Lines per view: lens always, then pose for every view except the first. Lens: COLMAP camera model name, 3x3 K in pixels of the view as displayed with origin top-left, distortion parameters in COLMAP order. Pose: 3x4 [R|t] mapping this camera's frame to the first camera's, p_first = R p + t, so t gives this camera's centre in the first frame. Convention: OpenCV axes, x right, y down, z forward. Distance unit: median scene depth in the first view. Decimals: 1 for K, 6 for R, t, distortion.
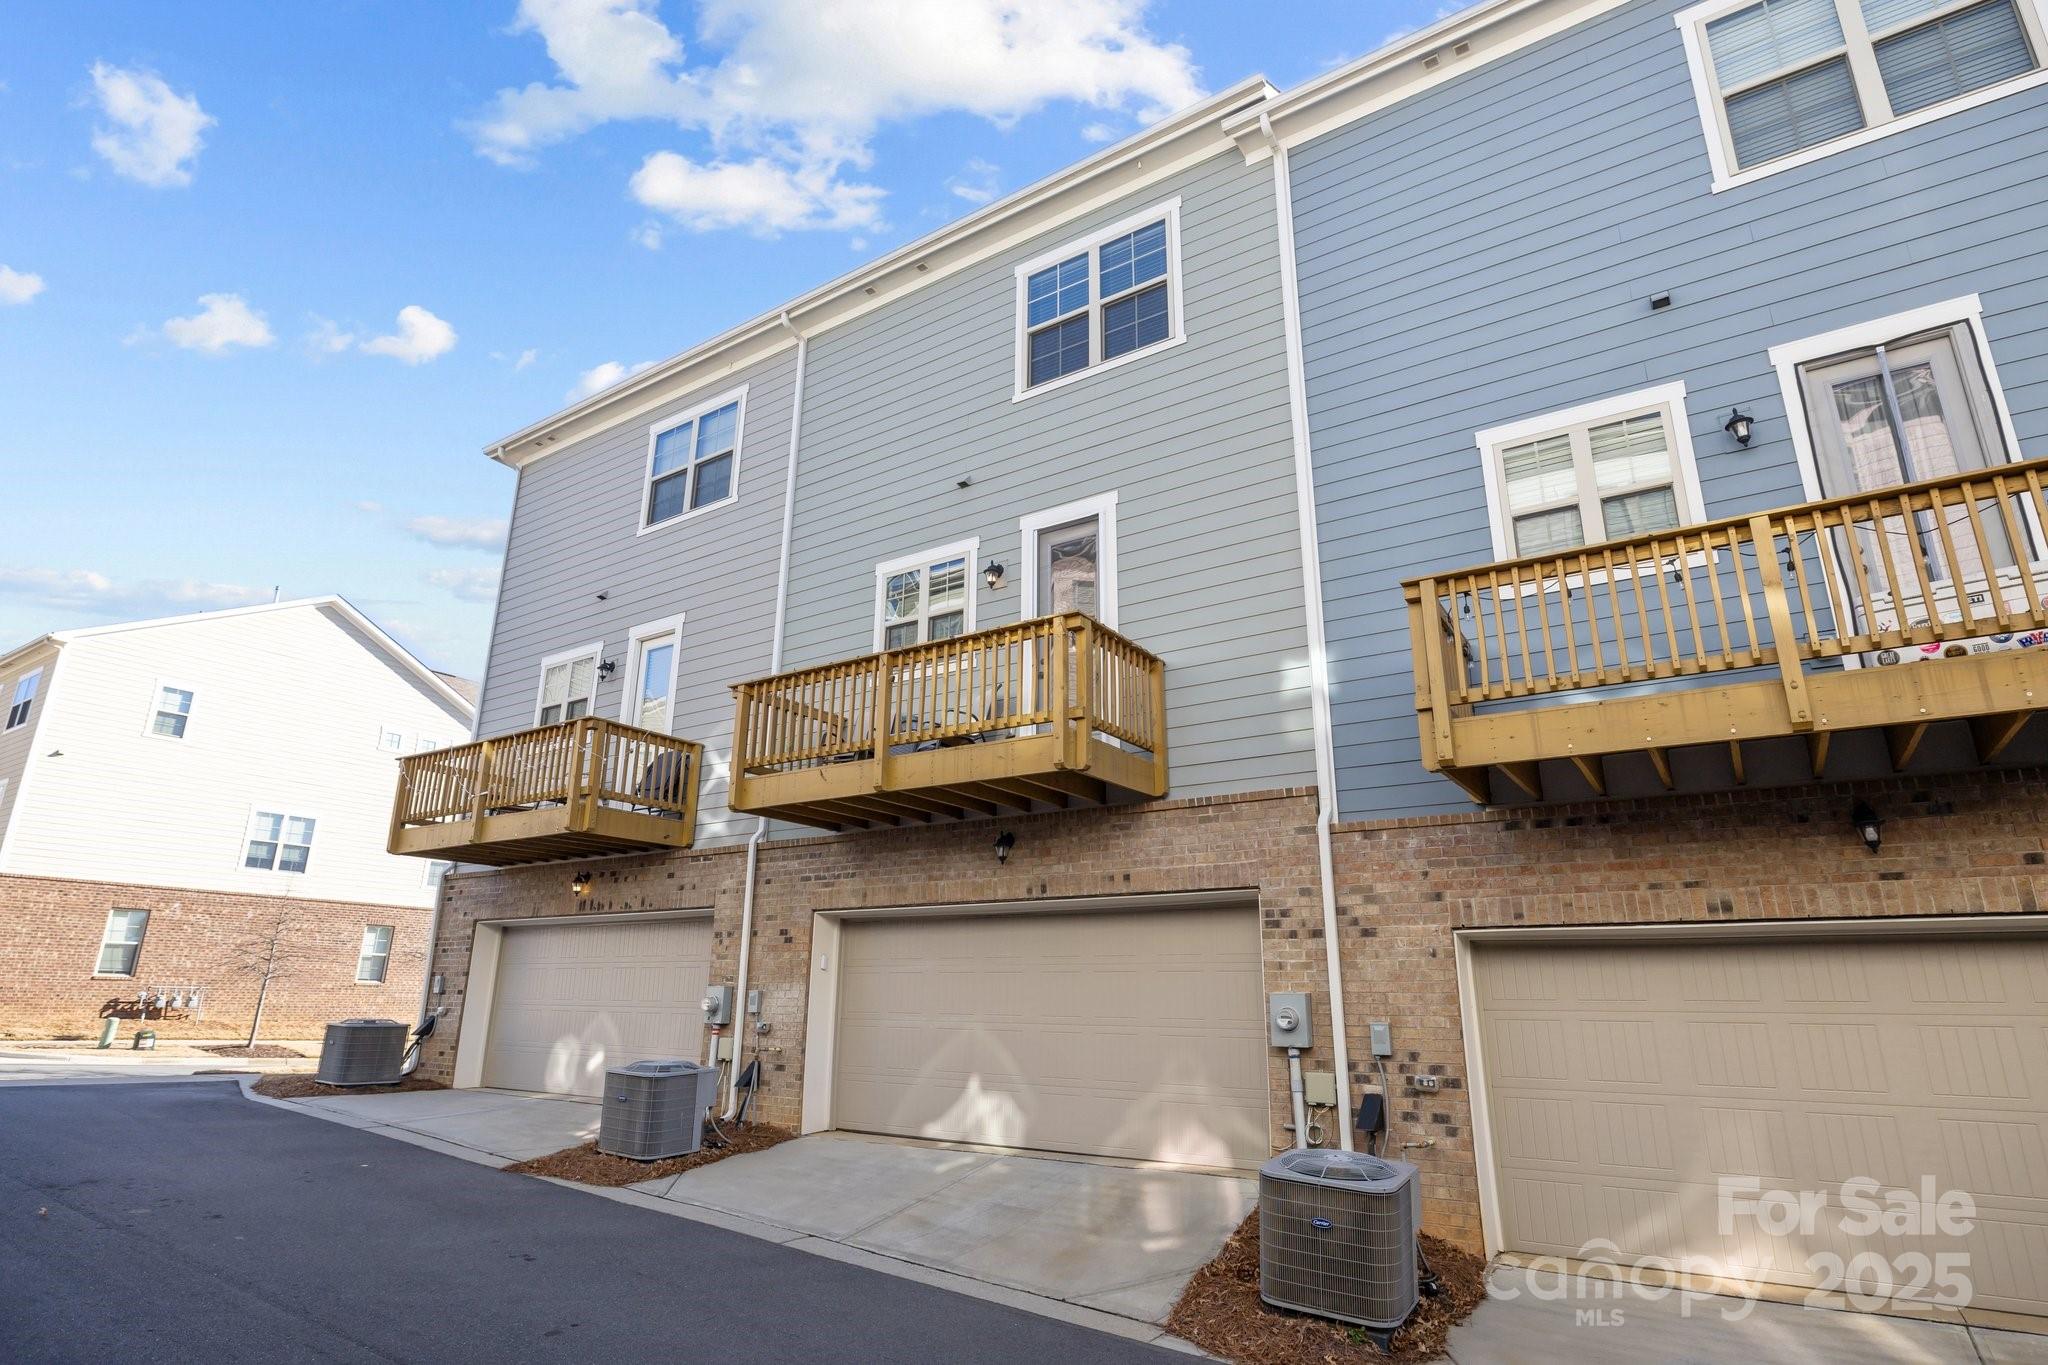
lens RADIAL K [[1085.4, 0, 1022.1], [0, 1085.4, 679.7], [0, 0, 1]] dist [-0.009092, -0.001207]
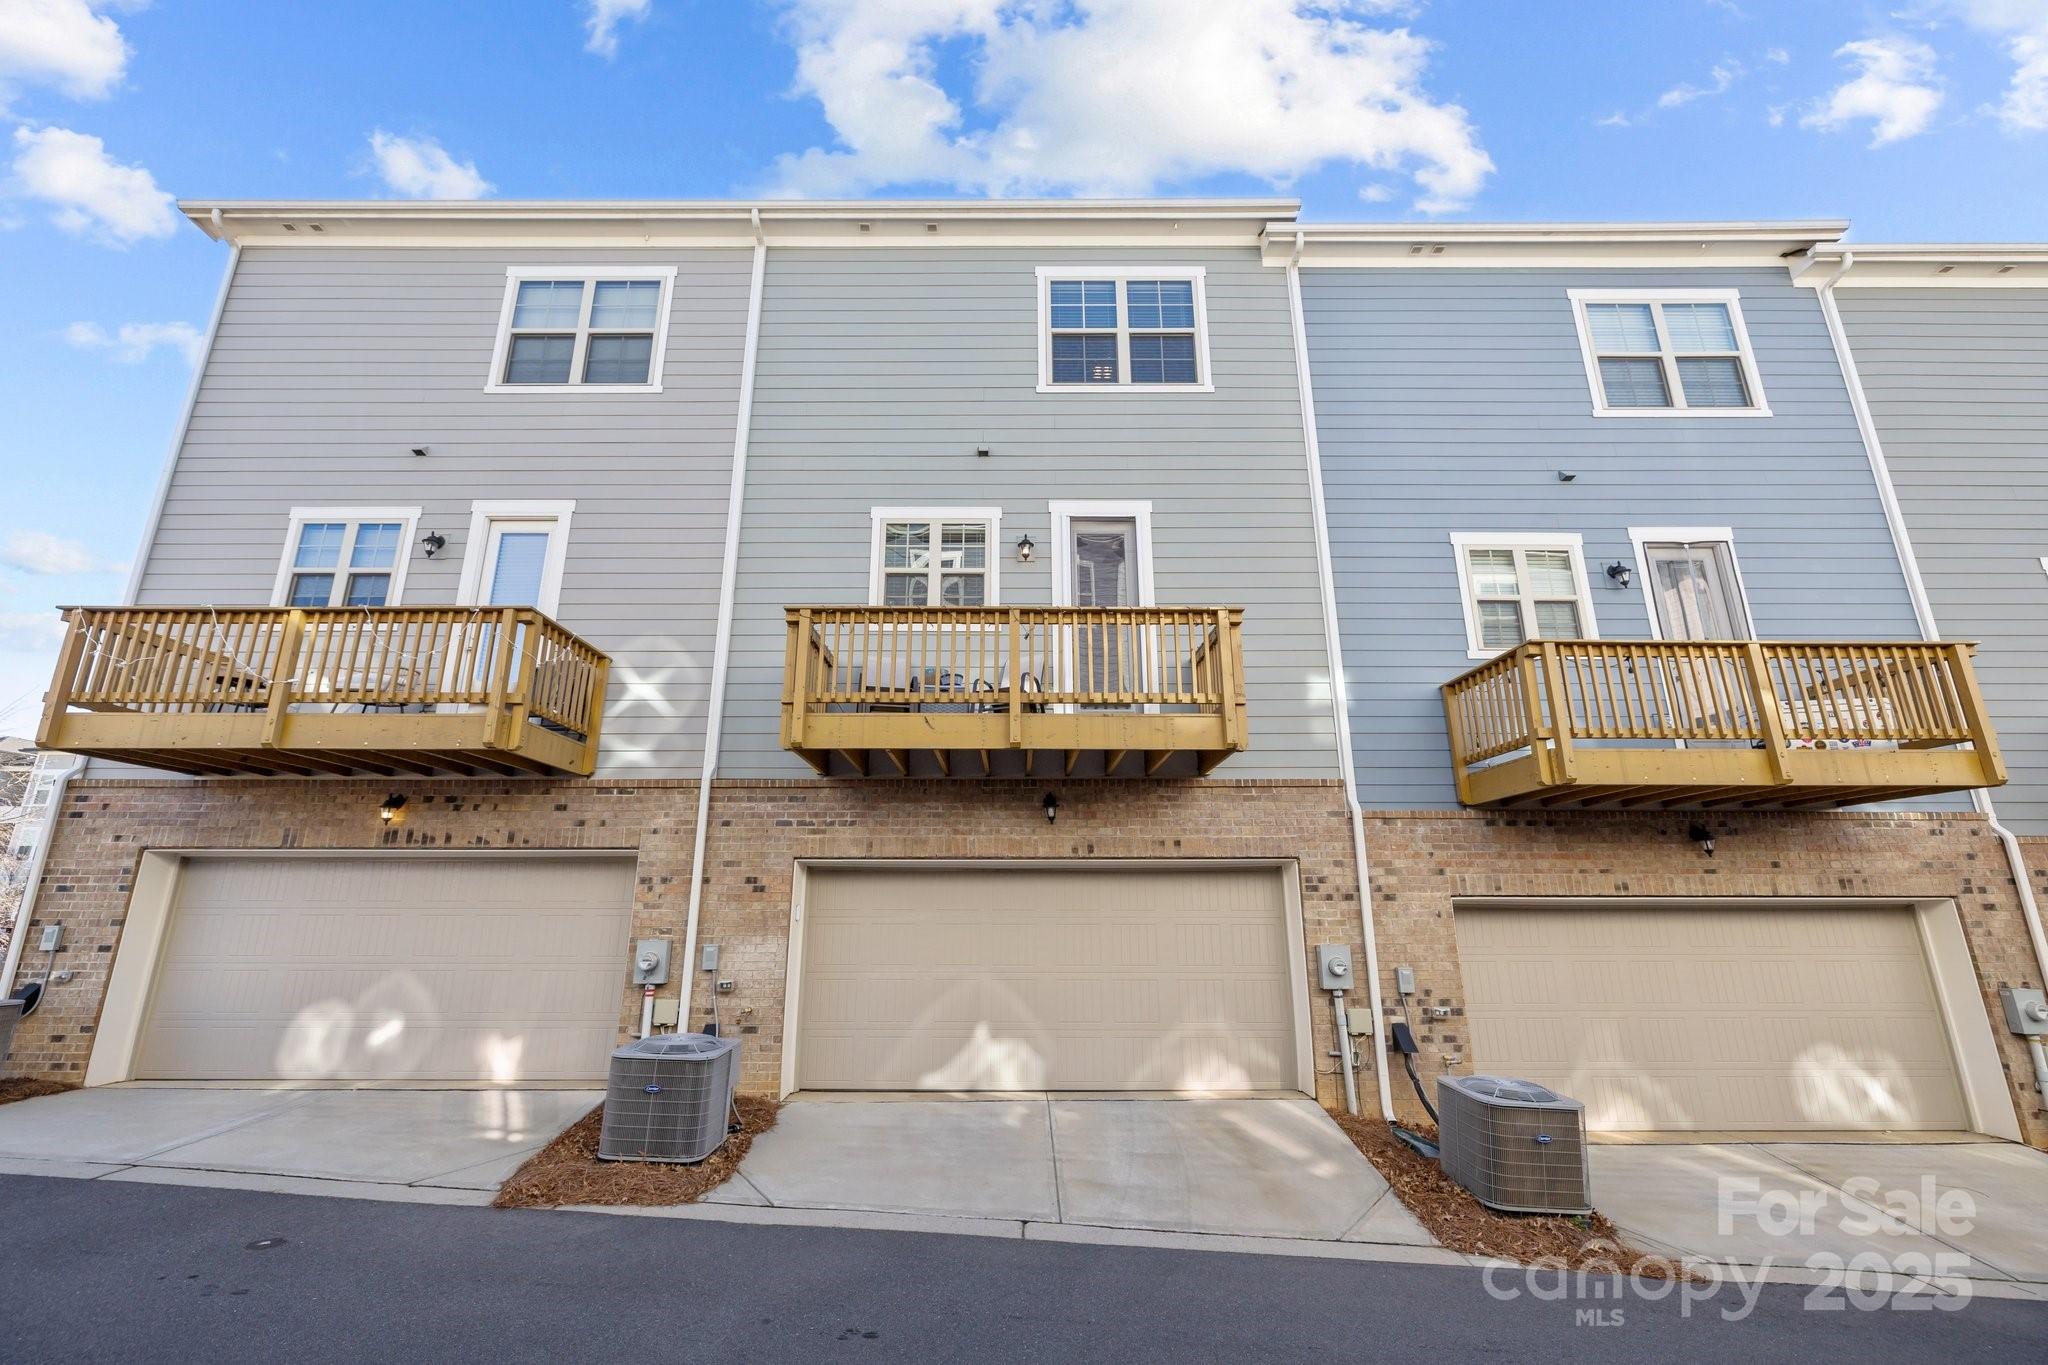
lens RADIAL K [[863.1, 0, 1023.7], [0, 863.1, 679.8], [0, 0, 1]] dist [-0.003850, 0.000584]
pose [[0.825913, 0.137687, 0.546727, -0.507261], [-0.152785, 0.988095, -0.018036, 0.049255], [-0.542701, -0.068635, 0.837117, 0.311848]]
